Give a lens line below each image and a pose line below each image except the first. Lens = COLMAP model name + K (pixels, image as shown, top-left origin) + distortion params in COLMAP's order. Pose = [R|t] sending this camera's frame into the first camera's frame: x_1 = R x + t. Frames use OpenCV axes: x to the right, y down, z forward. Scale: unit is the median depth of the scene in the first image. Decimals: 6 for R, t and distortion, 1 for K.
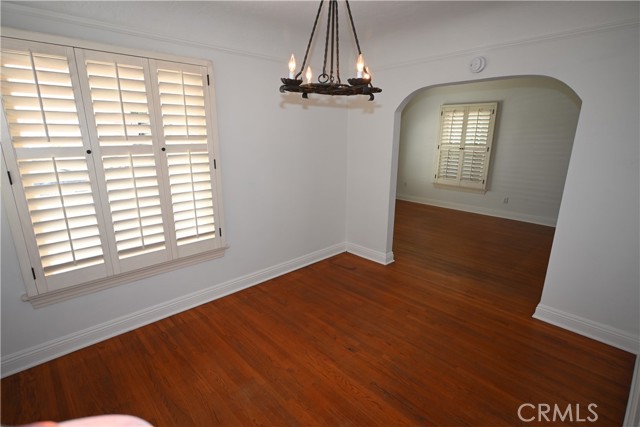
lens RADIAL K [[321.8, 0, 320.8], [0, 321.8, 215.8], [0, 0, 1]] dist [0.003757, 0.001169]
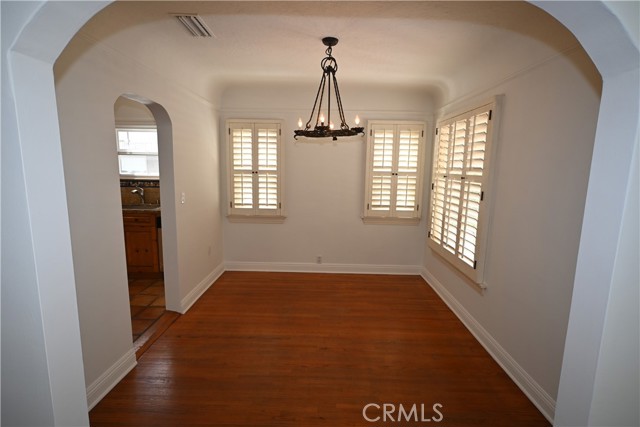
lens RADIAL K [[321.8, 0, 320.8], [0, 321.8, 215.8], [0, 0, 1]] dist [0.003757, 0.001169]
pose [[-0.696204, 0.091920, -0.711935, 0.963196], [-0.207415, 0.923707, 0.322095, -0.421595], [0.687226, 0.371910, -0.624022, 1.697435]]
